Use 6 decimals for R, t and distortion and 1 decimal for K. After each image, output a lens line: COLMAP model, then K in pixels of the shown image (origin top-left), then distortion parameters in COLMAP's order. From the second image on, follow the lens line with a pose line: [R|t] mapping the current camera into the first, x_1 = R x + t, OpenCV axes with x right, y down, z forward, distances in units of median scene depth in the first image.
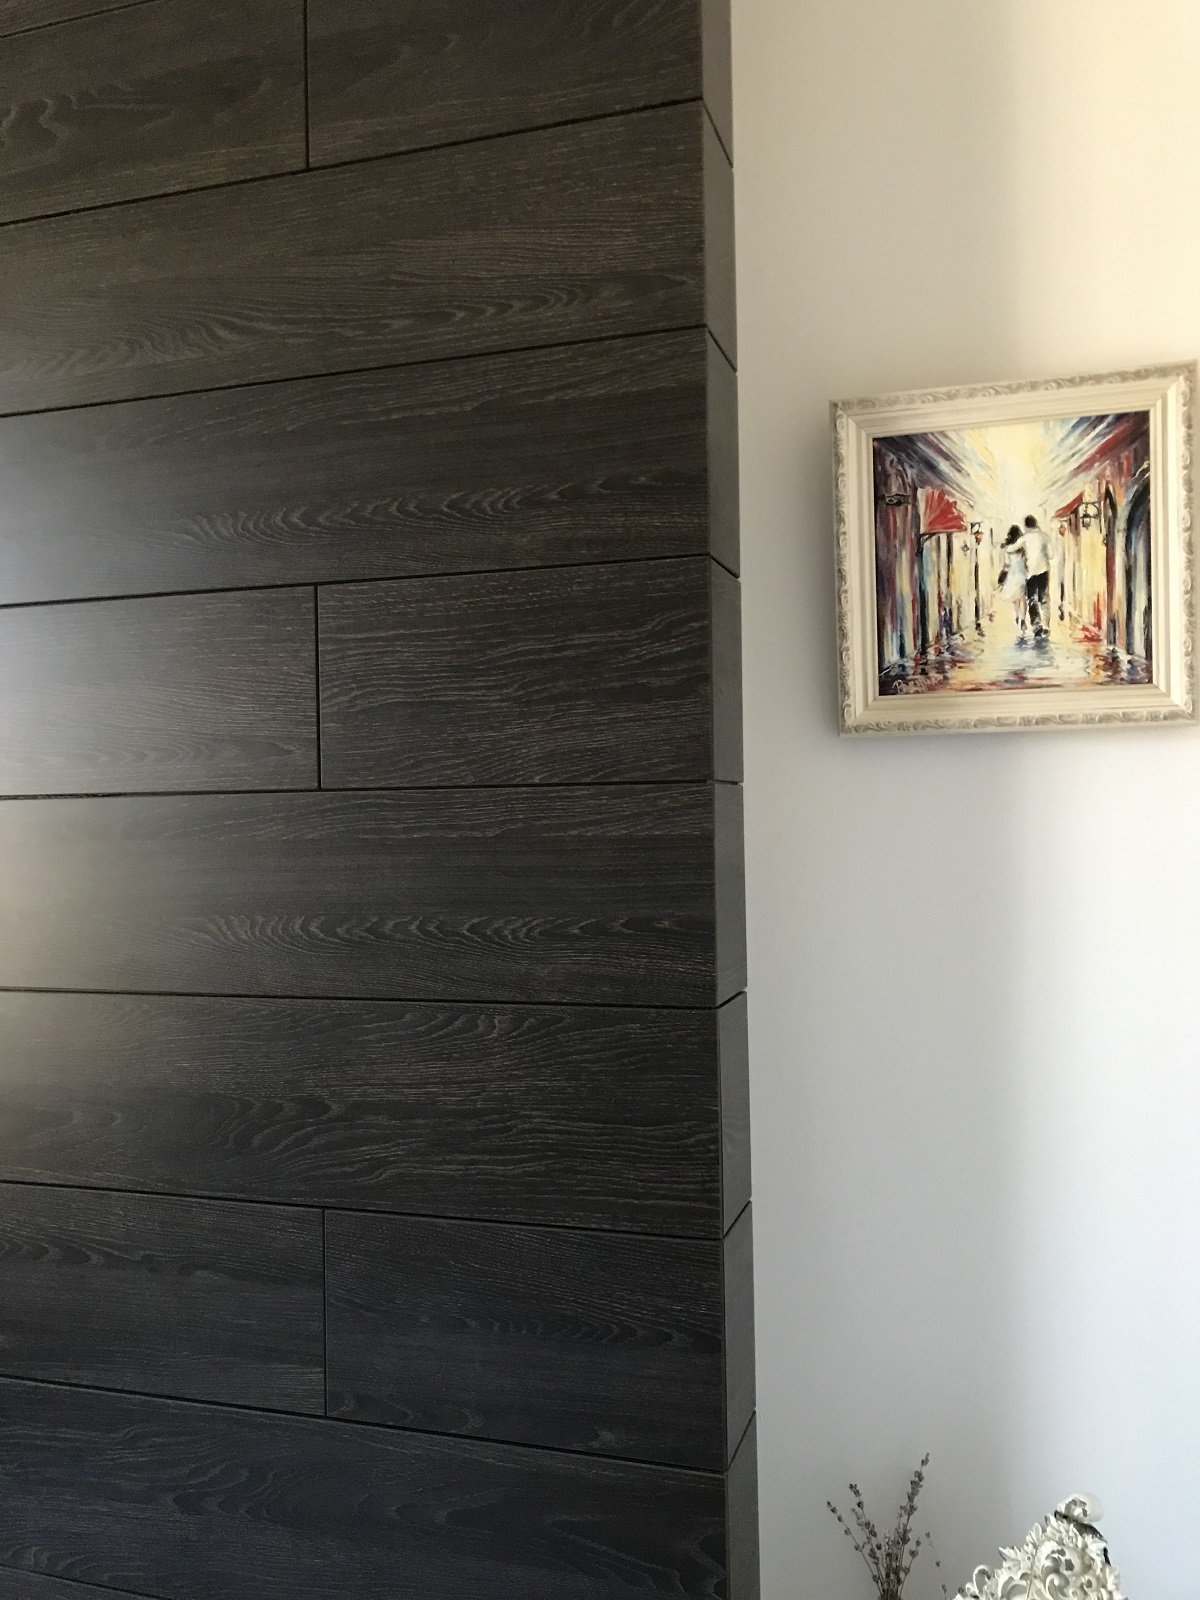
lens RADIAL K [[1330.1, 0, 622.7], [0, 1330.1, 803.3], [0, 0, 1]] dist [0.051885, -0.074896]
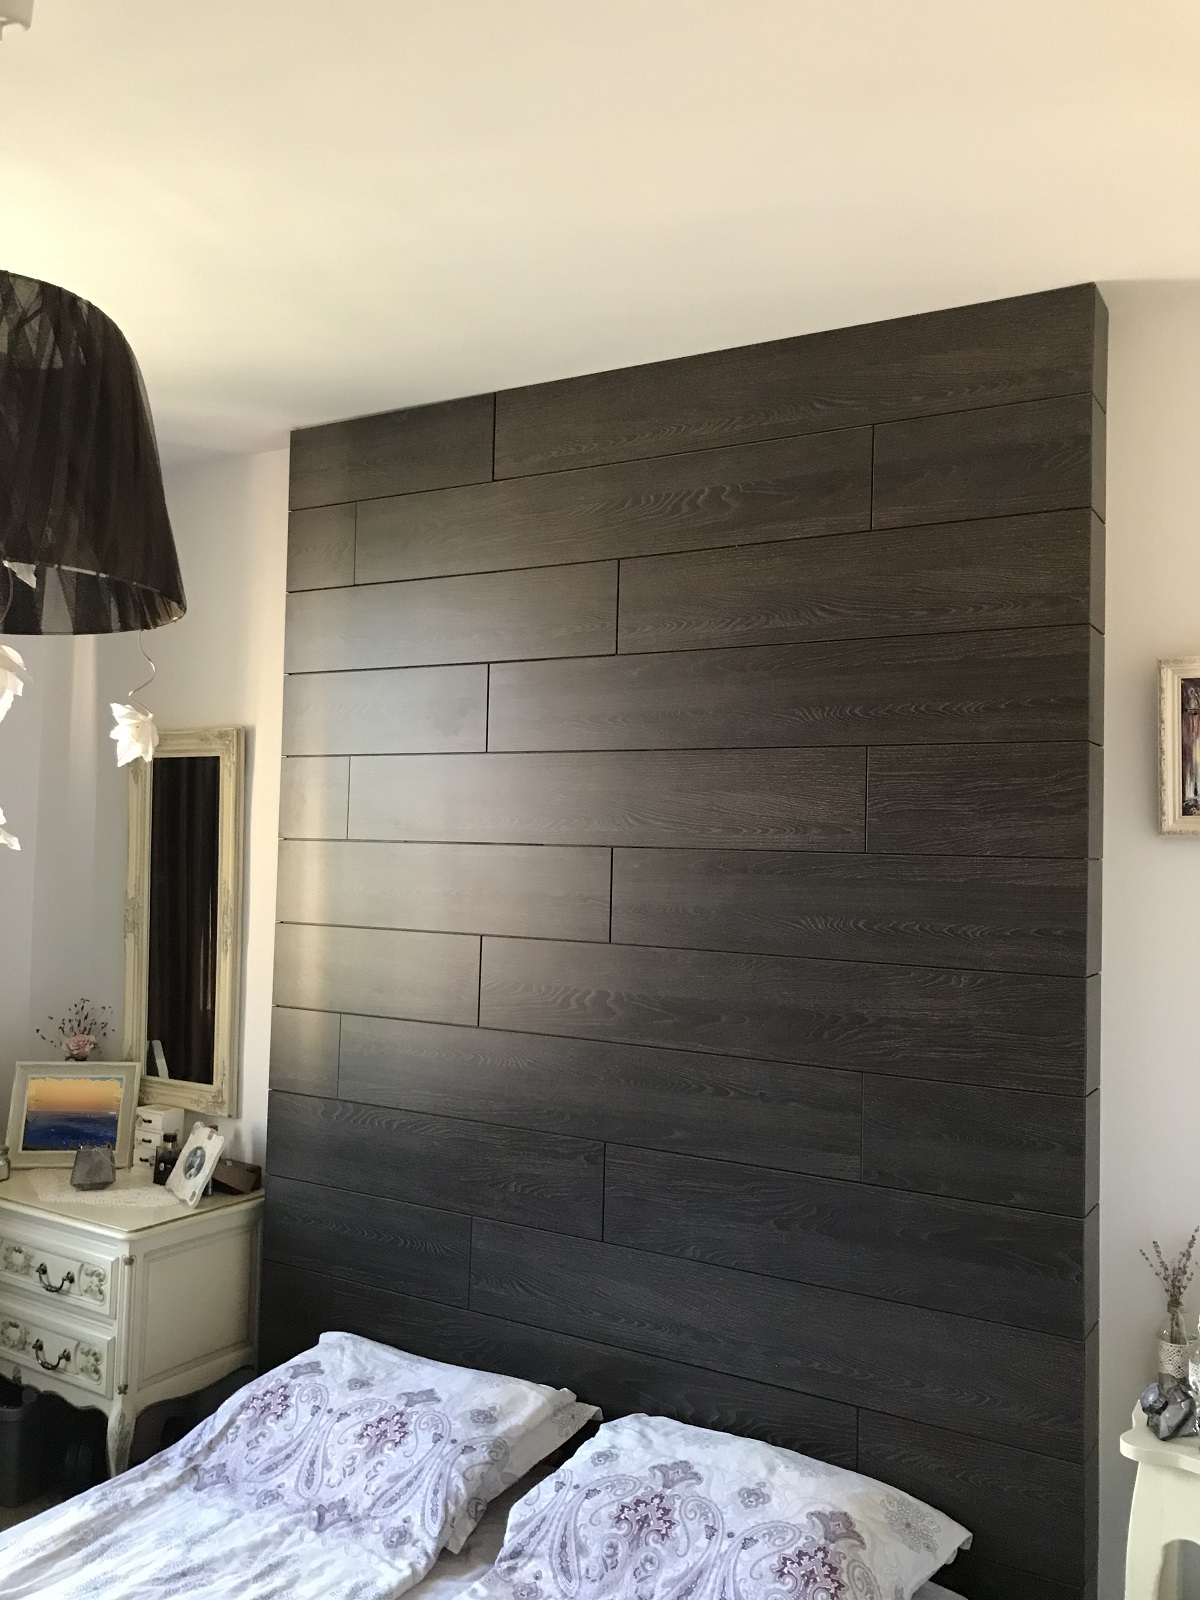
lens RADIAL K [[1330.1, 0, 622.6], [0, 1330.1, 799.7], [0, 0, 1]] dist [0.051885, -0.074896]
pose [[0.973523, 0.030360, -0.226562, -0.144869], [-0.035319, 0.999216, -0.017865, -0.042532], [0.225842, 0.025394, 0.973833, -0.996620]]
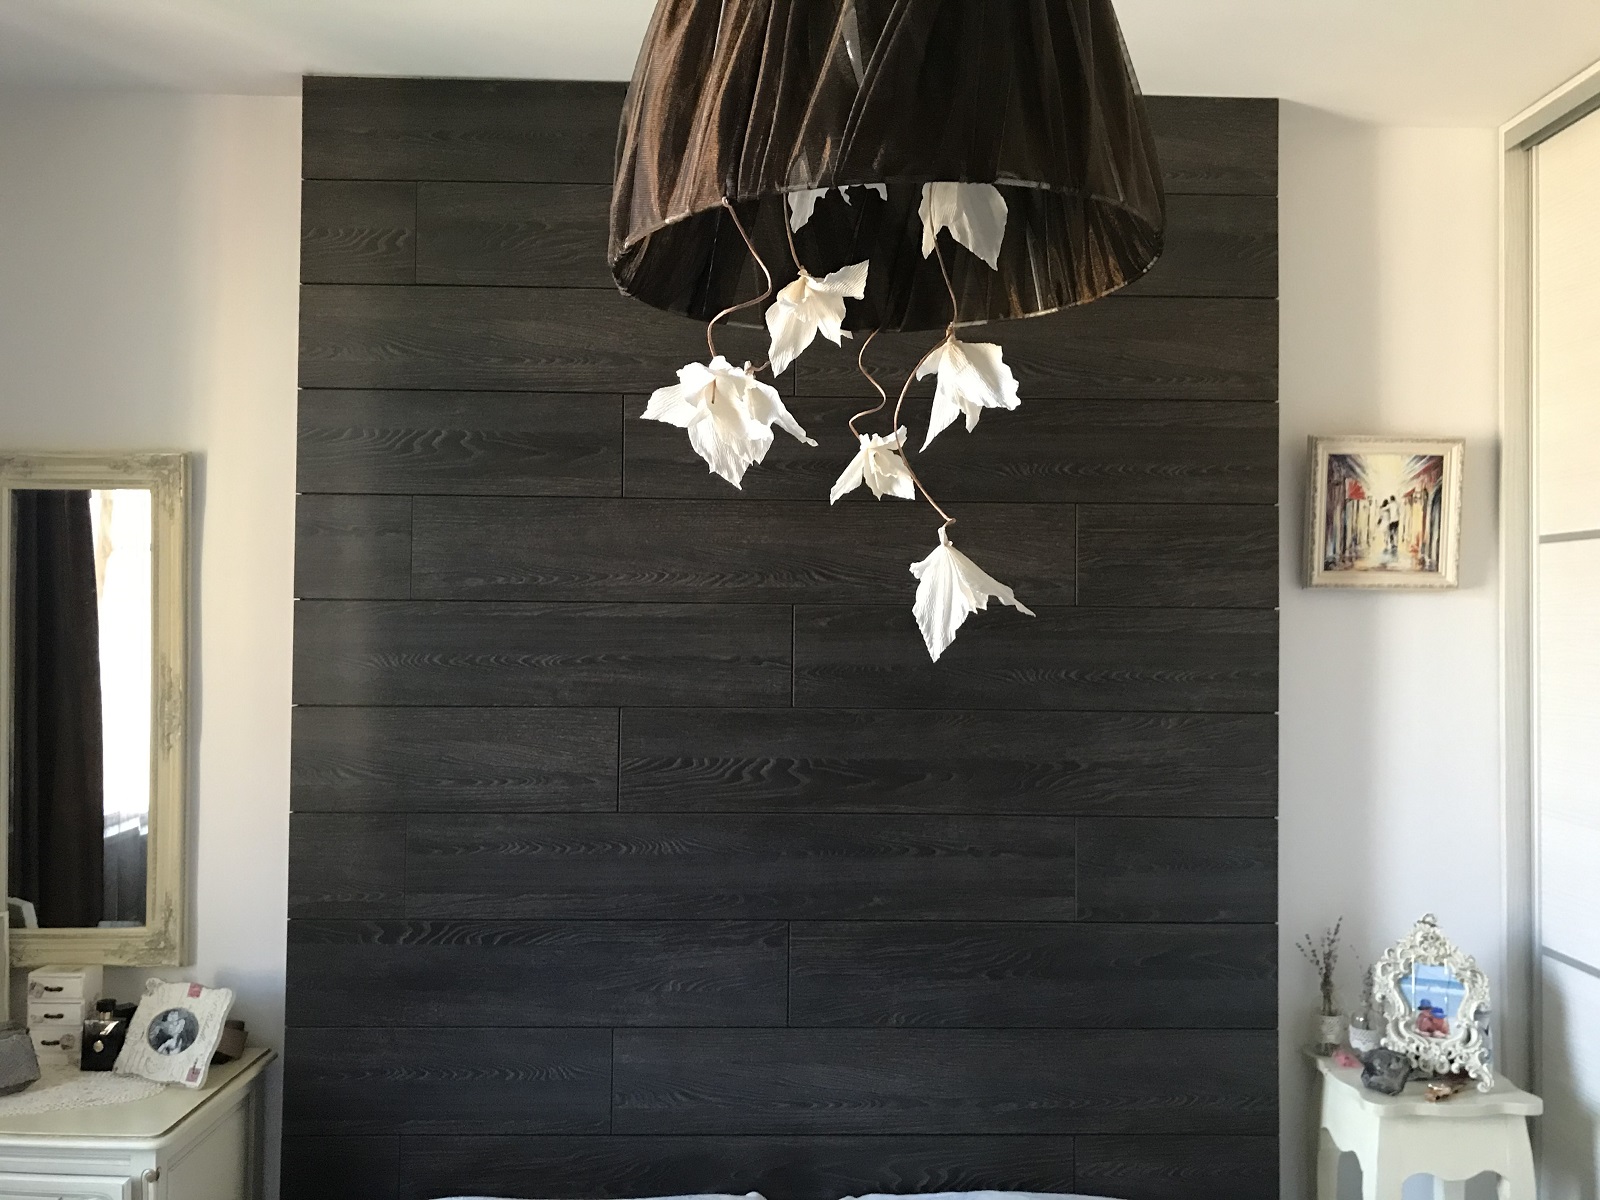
lens RADIAL K [[1330.1, 0, 744.7], [0, 1330.1, 587.0], [0, 0, 1]] dist [0.051885, -0.074896]
pose [[0.942297, 0.030373, 0.333397, -1.439246], [-0.027776, 0.999535, -0.012555, -0.000647], [-0.333623, 0.002571, 0.942703, -0.752741]]
